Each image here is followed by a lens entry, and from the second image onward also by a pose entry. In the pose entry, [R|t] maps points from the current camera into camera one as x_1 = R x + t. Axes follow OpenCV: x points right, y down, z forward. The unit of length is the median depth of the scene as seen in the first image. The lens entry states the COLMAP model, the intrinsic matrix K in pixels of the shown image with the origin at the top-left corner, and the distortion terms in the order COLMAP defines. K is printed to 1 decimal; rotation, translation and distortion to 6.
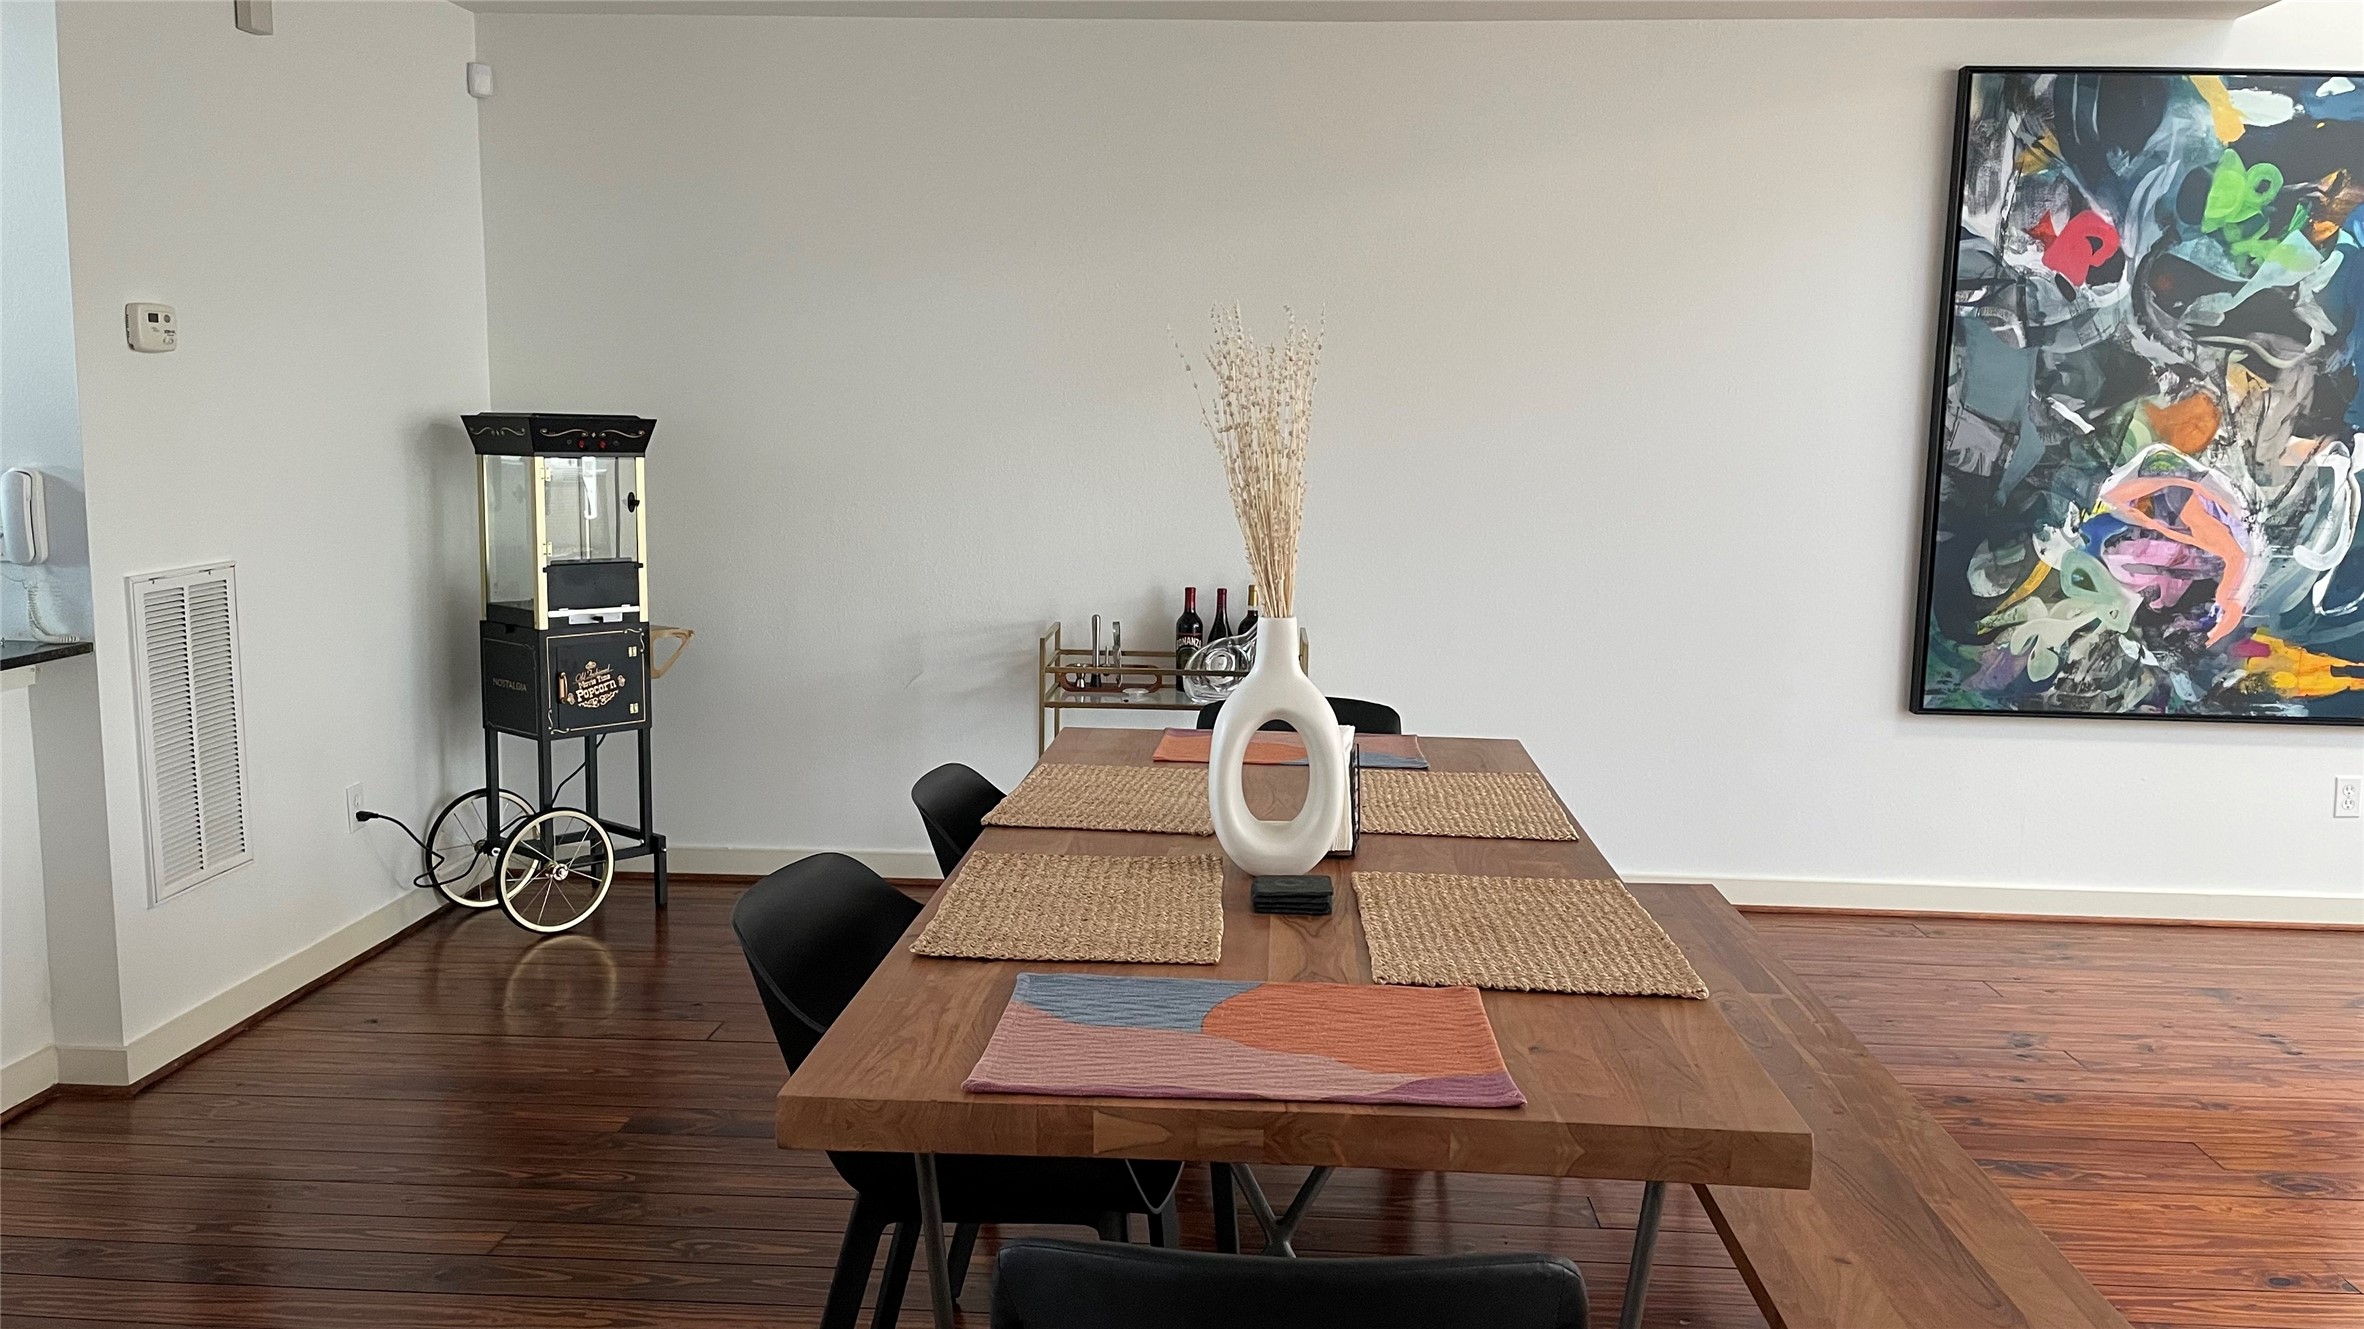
lens RADIAL K [[1791.0, 0, 1177.1], [0, 1791.0, 662.3], [0, 0, 1]] dist [0.053733, -0.068726]
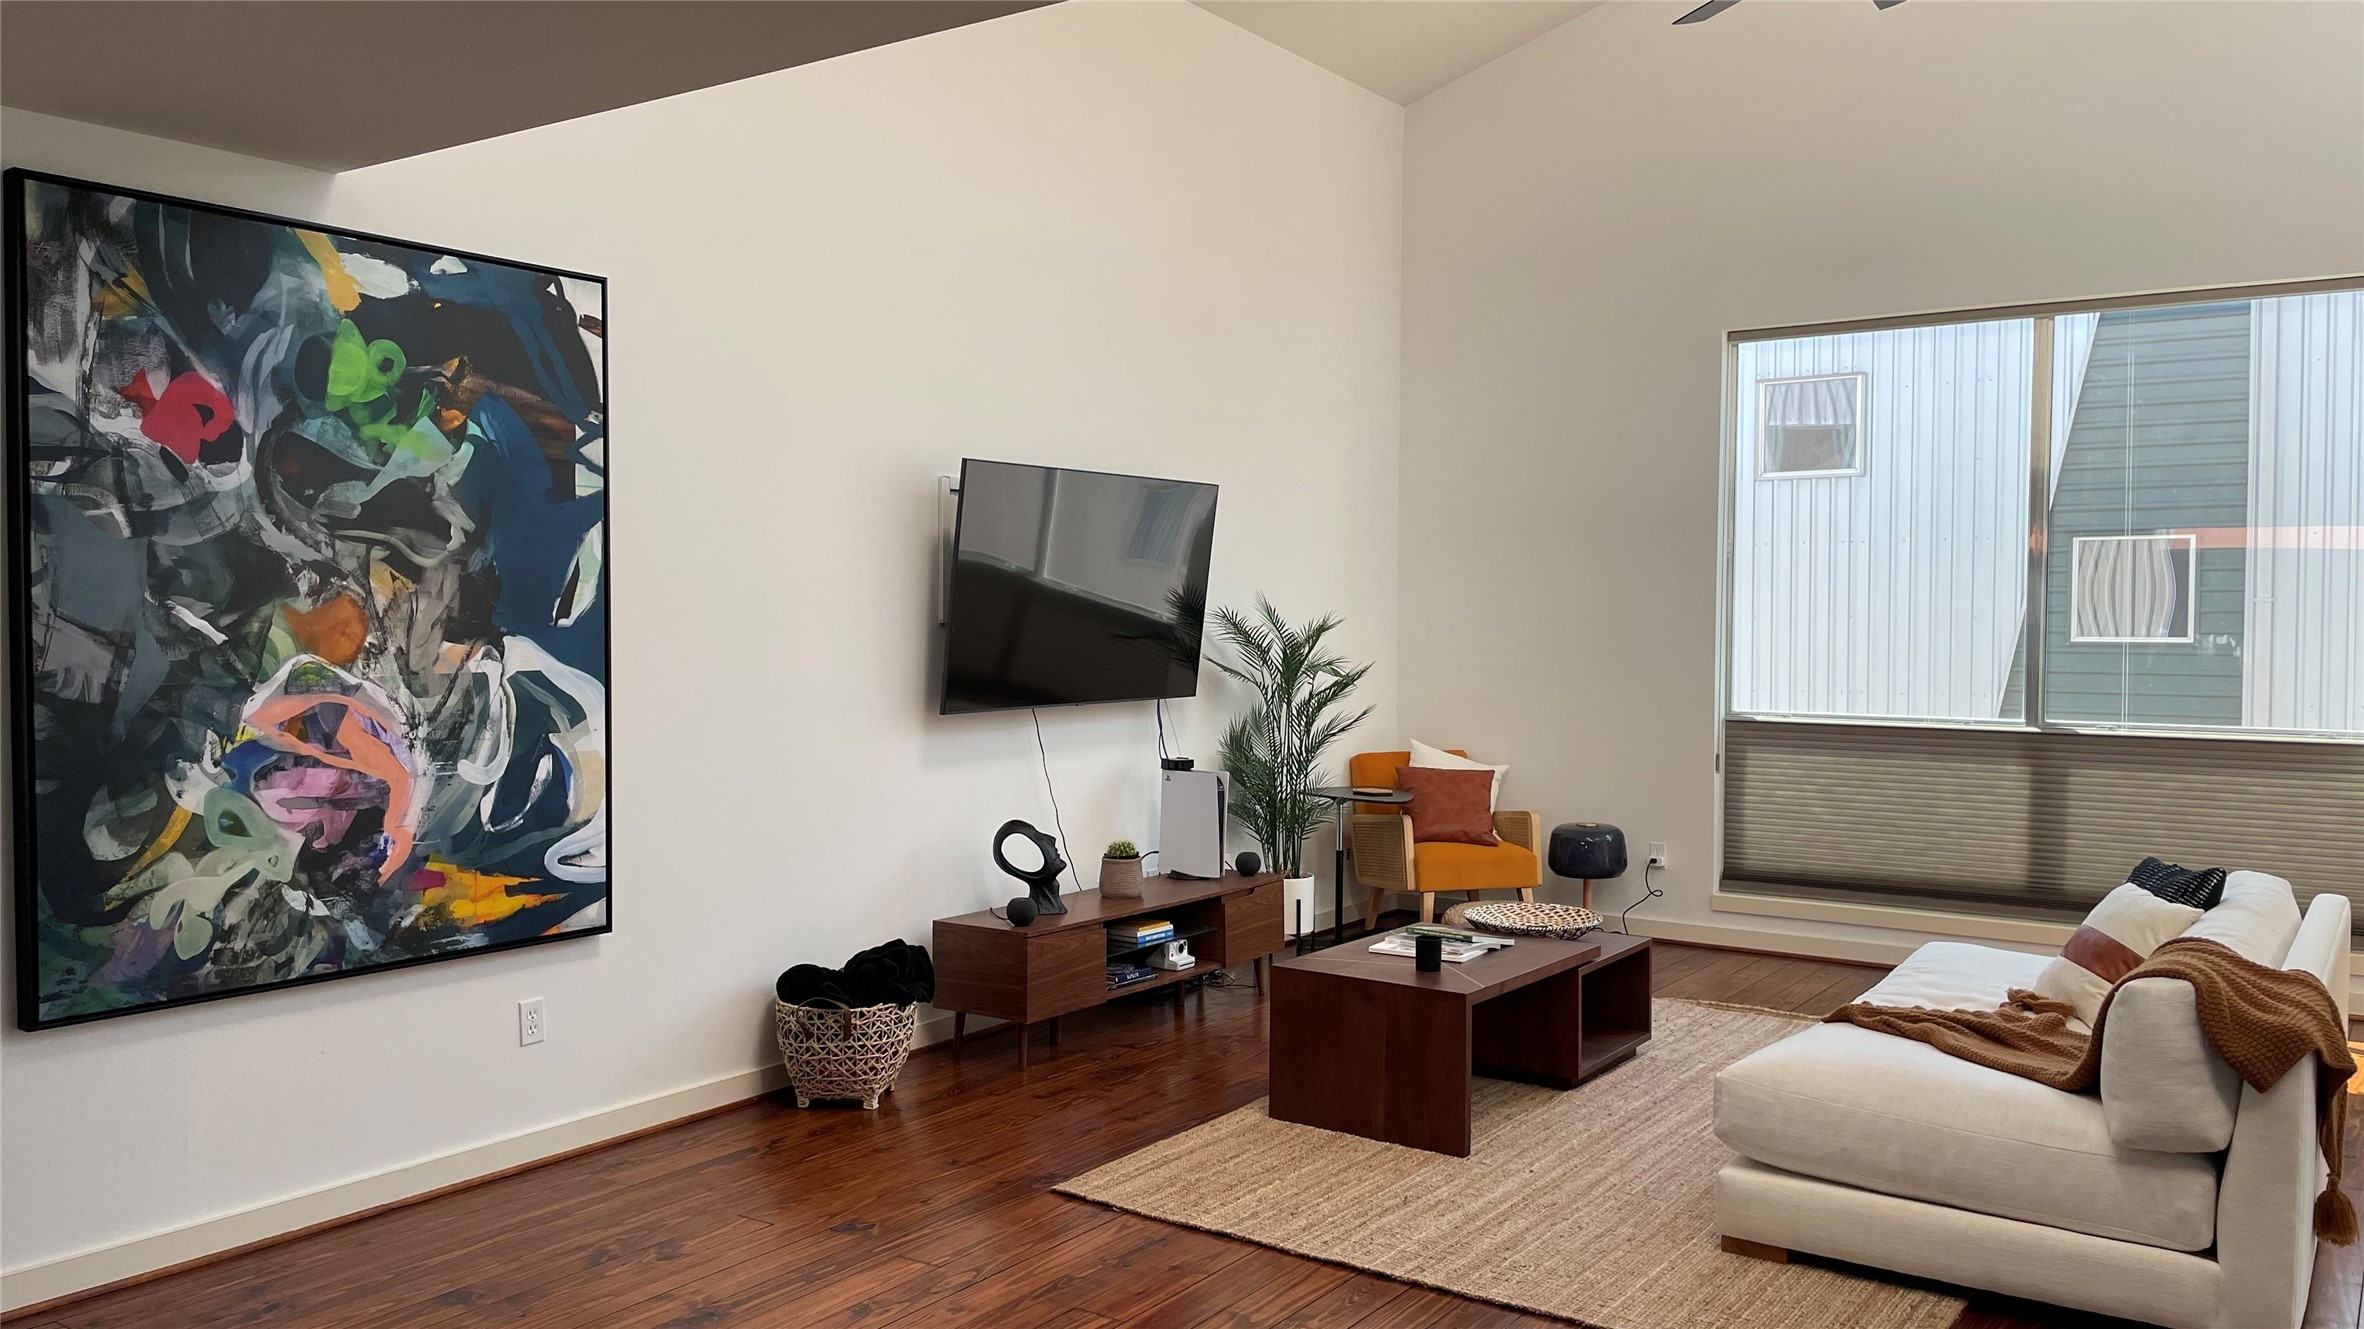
lens RADIAL K [[1791.0, 0, 1166.9], [0, 1791.0, 669.4], [0, 0, 1]] dist [0.053733, -0.068726]
pose [[0.530778, -0.041602, 0.846489, 0.043167], [0.126500, 0.991495, -0.030591, -0.037331], [-0.838017, 0.123318, 0.531526, 0.217273]]
